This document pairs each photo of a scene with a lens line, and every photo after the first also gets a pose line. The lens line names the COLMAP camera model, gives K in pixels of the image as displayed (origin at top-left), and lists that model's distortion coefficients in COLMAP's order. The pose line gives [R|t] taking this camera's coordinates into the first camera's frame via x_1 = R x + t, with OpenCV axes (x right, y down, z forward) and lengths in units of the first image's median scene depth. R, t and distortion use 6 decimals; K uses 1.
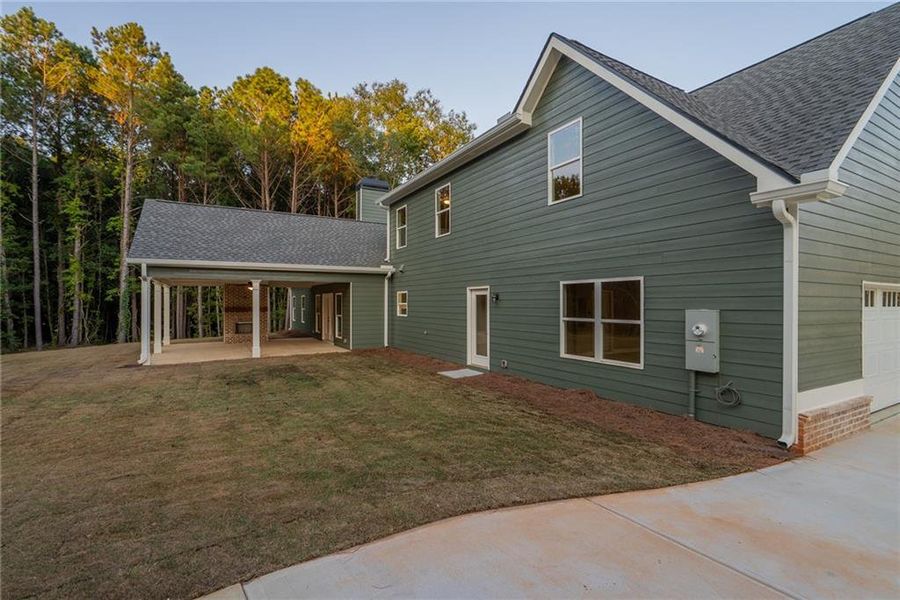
lens RADIAL K [[405.3, 0, 448.6], [0, 405.3, 302.7], [0, 0, 1]] dist [0.000813, 0.002009]
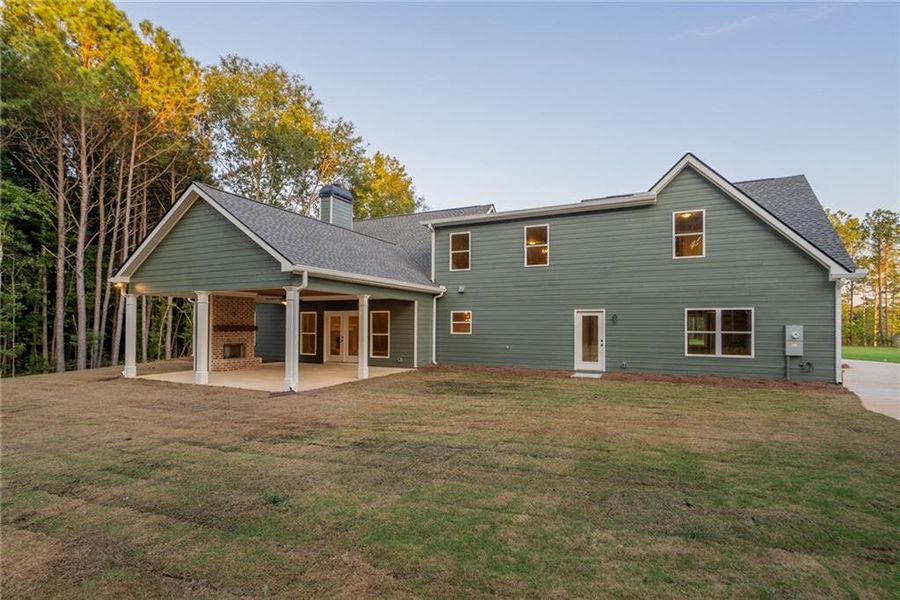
lens RADIAL K [[439.0, 0, 444.0], [0, 439.0, 319.5], [0, 0, 1]] dist [-0.002371, -0.000931]
pose [[0.827620, 0.012743, 0.561145, -1.456600], [-0.006368, 0.999891, -0.013314, 0.019549], [-0.561253, 0.007446, 0.827611, 0.114501]]
